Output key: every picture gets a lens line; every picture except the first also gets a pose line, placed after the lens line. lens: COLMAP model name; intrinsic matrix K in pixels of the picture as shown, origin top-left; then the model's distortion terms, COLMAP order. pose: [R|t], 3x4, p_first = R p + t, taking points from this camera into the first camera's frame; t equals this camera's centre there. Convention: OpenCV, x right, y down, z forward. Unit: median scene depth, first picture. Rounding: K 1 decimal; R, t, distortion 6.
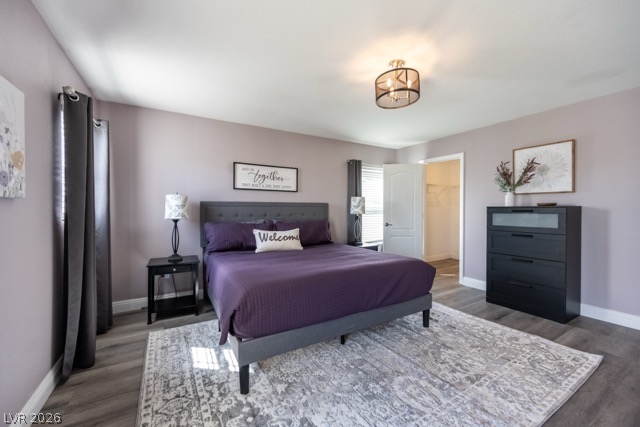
lens RADIAL K [[254.9, 0, 320.0], [0, 254.9, 213.5], [0, 0, 1]] dist [0.000881, 0.000104]
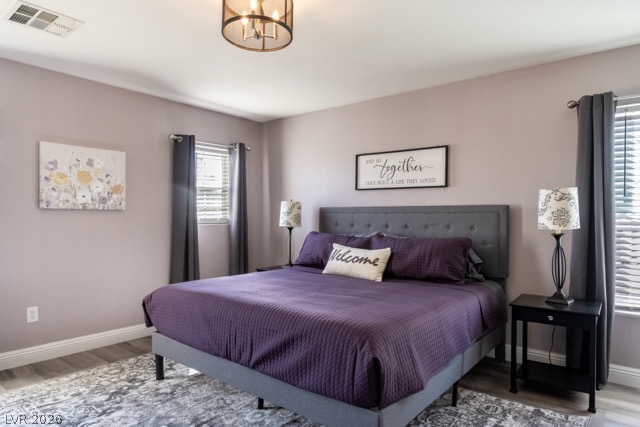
lens RADIAL K [[397.9, 0, 319.3], [0, 397.9, 225.4], [0, 0, 1]] dist [-0.001339, 0.001318]
pose [[0.353743, 0.023439, -0.935049, 0.766678], [-0.020542, 0.999640, 0.017287, -0.009780], [0.935117, 0.013092, 0.354097, 0.499857]]
